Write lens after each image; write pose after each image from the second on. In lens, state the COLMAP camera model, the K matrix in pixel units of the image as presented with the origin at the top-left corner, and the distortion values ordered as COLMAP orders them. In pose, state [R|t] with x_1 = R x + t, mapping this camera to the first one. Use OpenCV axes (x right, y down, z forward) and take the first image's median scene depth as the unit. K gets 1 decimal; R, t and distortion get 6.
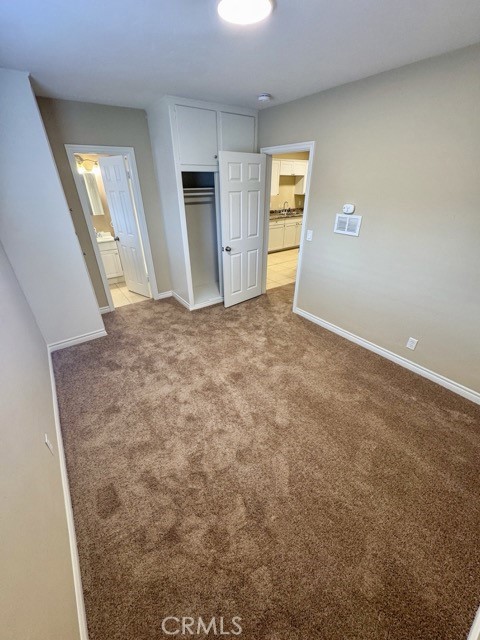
lens RADIAL K [[255.8, 0, 240.8], [0, 255.8, 318.8], [0, 0, 1]] dist [-0.001883, 0.000097]
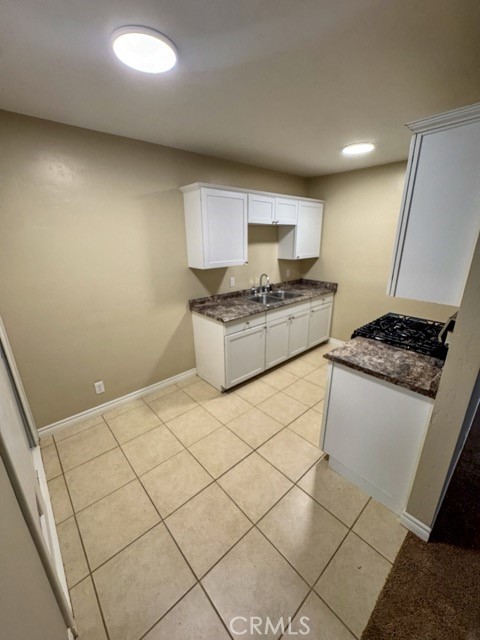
lens RADIAL K [[255.8, 0, 240.8], [0, 255.8, 318.8], [0, 0, 1]] dist [-0.001883, 0.000097]
pose [[0.994694, -0.036737, 0.096098, 0.081398], [0.053881, 0.981747, -0.182397, -0.284628], [-0.087643, 0.186607, 0.978517, 0.536072]]
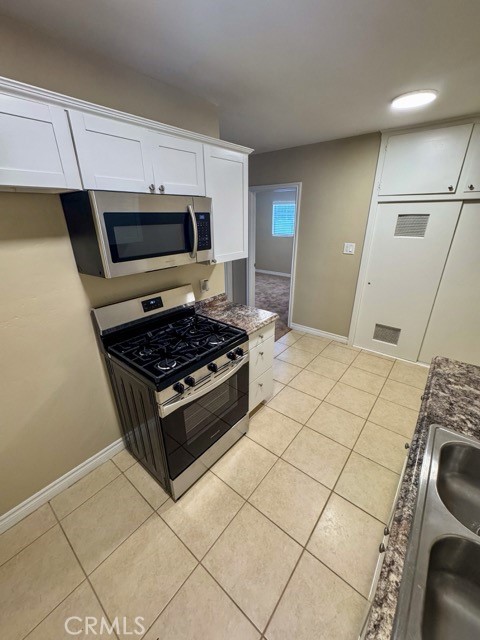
lens RADIAL K [[255.8, 0, 240.8], [0, 255.8, 318.8], [0, 0, 1]] dist [-0.001883, 0.000097]
pose [[-0.968746, 0.107011, -0.223787, 0.299645], [-0.107041, 0.633506, 0.766298, -0.522216], [0.223772, 0.766302, -0.602251, 0.958253]]
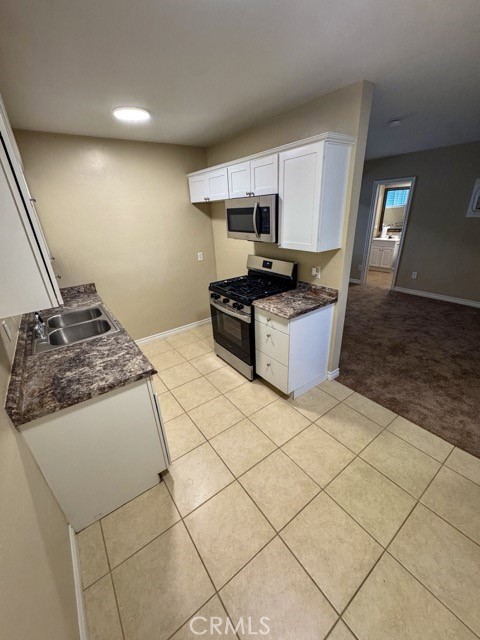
lens RADIAL K [[254.3, 0, 238.9], [0, 254.3, 318.9], [0, 0, 1]] dist [-0.000255, 0.000107]
pose [[0.005676, -0.391790, 0.920037, -0.082006], [0.521263, 0.786323, 0.331634, -0.414937], [-0.853377, 0.477700, 0.208689, 0.767522]]
